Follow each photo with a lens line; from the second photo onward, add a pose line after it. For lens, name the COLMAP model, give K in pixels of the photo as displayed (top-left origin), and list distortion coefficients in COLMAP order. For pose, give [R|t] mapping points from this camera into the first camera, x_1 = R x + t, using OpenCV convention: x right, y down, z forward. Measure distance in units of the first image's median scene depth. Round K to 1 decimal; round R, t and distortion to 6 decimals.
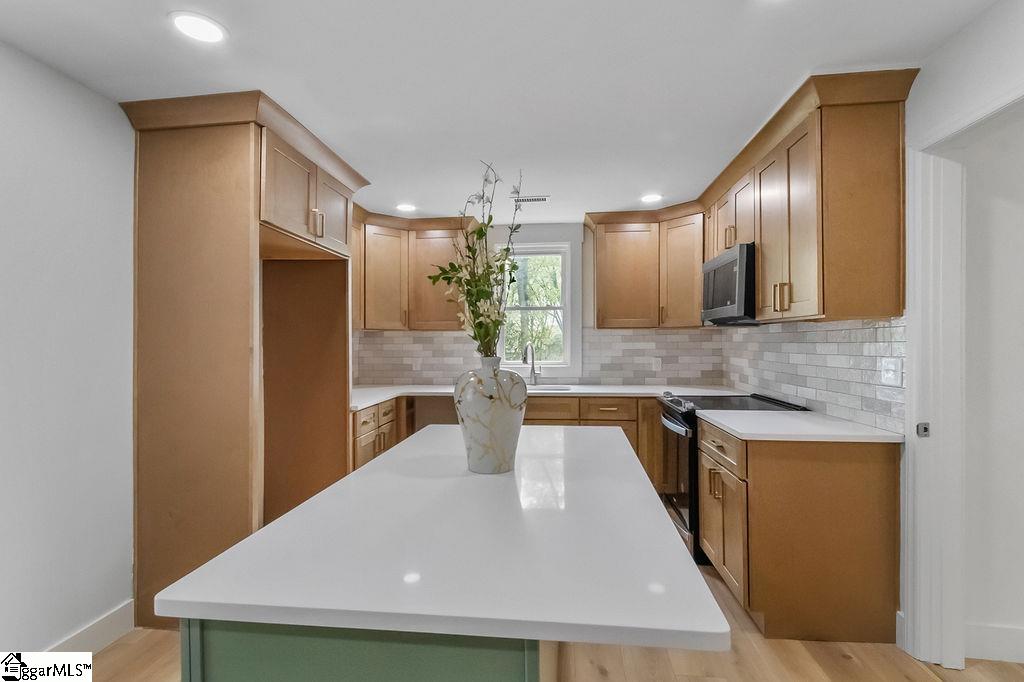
lens RADIAL K [[475.0, 0, 498.7], [0, 475.0, 347.0], [0, 0, 1]] dist [-0.000469, -0.000272]
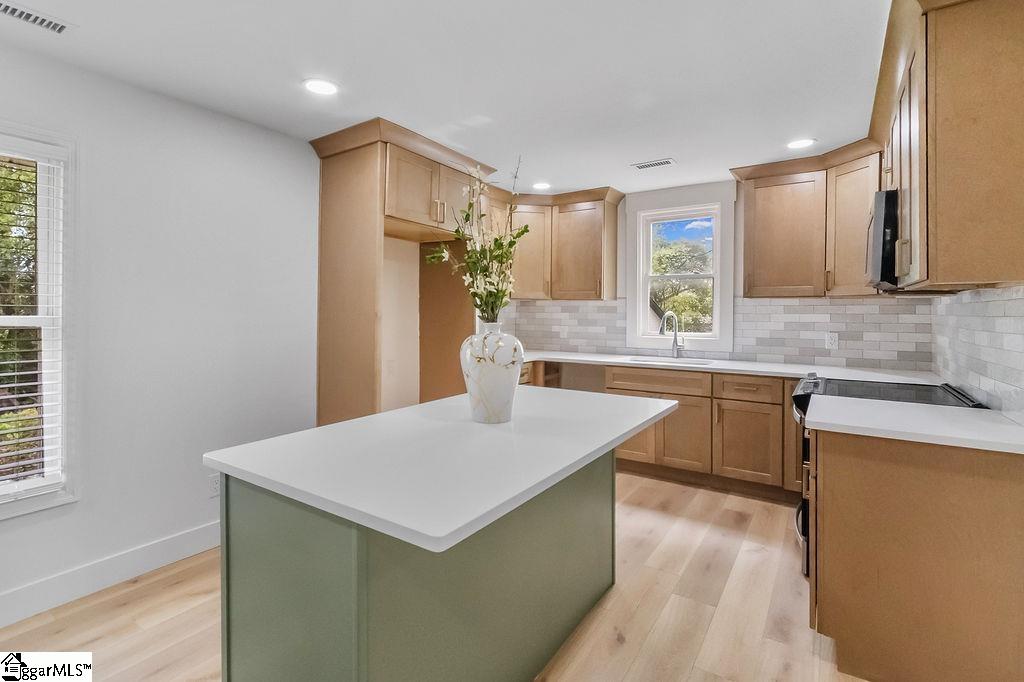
lens RADIAL K [[475.0, 0, 491.5], [0, 475.0, 319.2], [0, 0, 1]] dist [-0.000469, -0.000272]
pose [[0.886032, 0.019049, -0.463233, 0.210263], [-0.016143, 0.999817, 0.010238, -0.000257], [0.463343, -0.001593, 0.886178, -0.009294]]
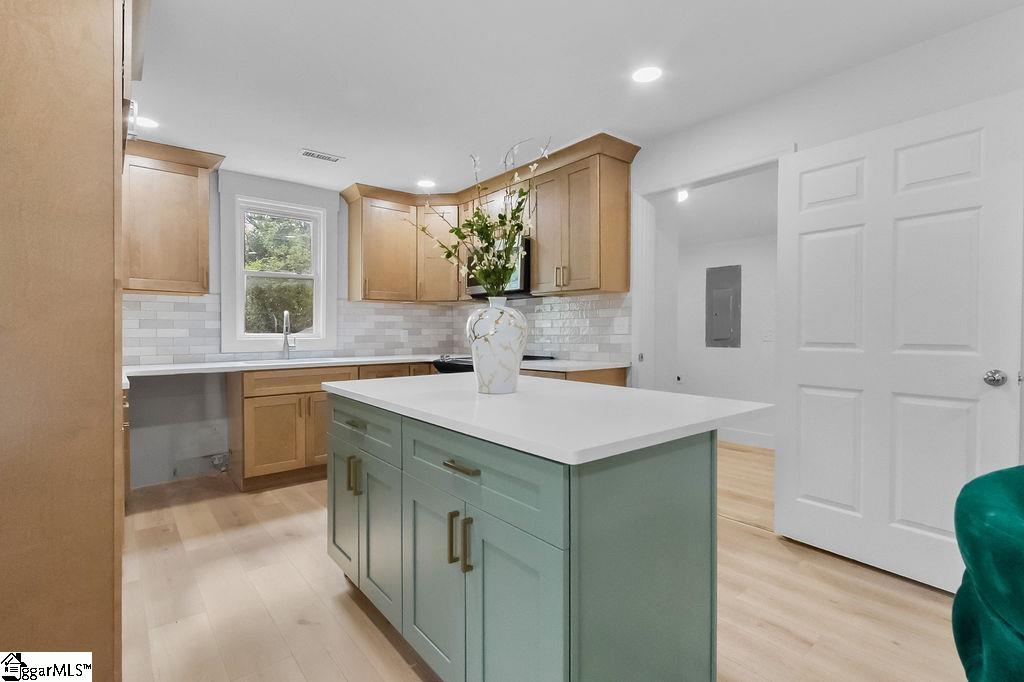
lens RADIAL K [[475.0, 0, 503.8], [0, 475.0, 346.0], [0, 0, 1]] dist [-0.000469, -0.000272]
pose [[0.687898, -0.014759, 0.725657, -0.340990], [0.006257, 0.999877, 0.014405, 0.050129], [-0.725780, -0.005369, 0.687906, 0.082098]]
